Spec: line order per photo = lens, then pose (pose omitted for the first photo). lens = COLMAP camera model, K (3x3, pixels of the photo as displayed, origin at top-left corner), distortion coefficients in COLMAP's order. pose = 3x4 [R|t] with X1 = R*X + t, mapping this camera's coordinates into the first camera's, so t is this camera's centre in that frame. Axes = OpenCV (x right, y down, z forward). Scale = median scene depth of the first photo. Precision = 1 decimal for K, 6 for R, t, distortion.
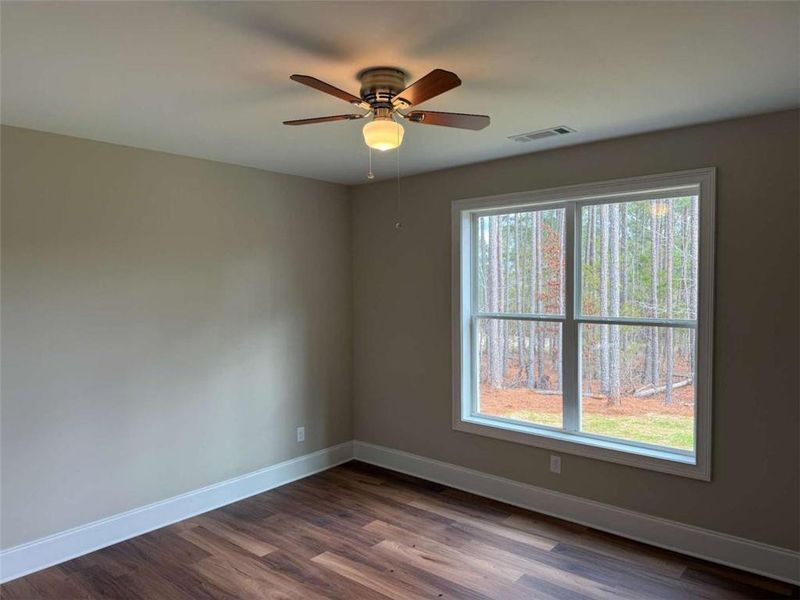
lens RADIAL K [[560.1, 0, 403.3], [0, 560.1, 302.2], [0, 0, 1]] dist [0.048802, -0.003363]
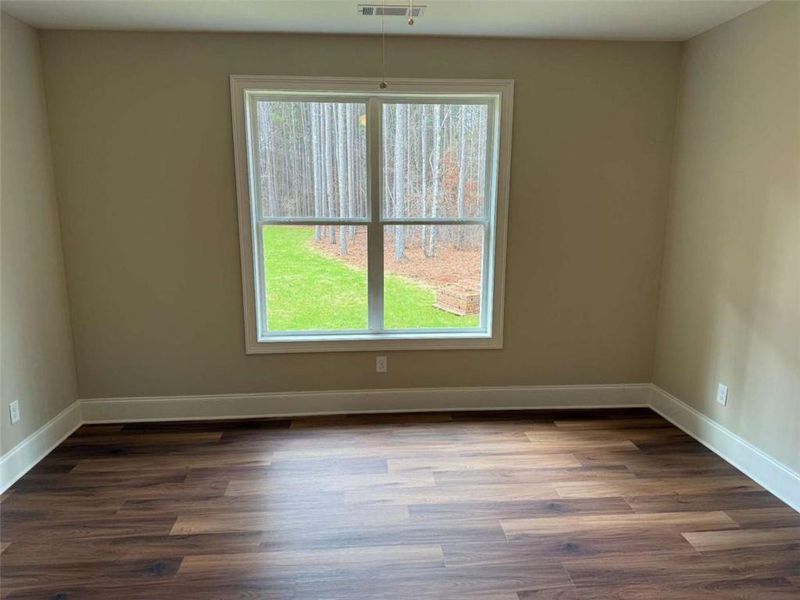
lens RADIAL K [[533.1, 0, 396.9], [0, 533.1, 290.2], [0, 0, 1]] dist [0.100745, -0.000767]
pose [[0.718084, -0.125540, 0.684540, -0.335606], [0.015192, 0.986189, 0.164925, -0.005659], [-0.695790, -0.108030, 0.710074, 0.281925]]
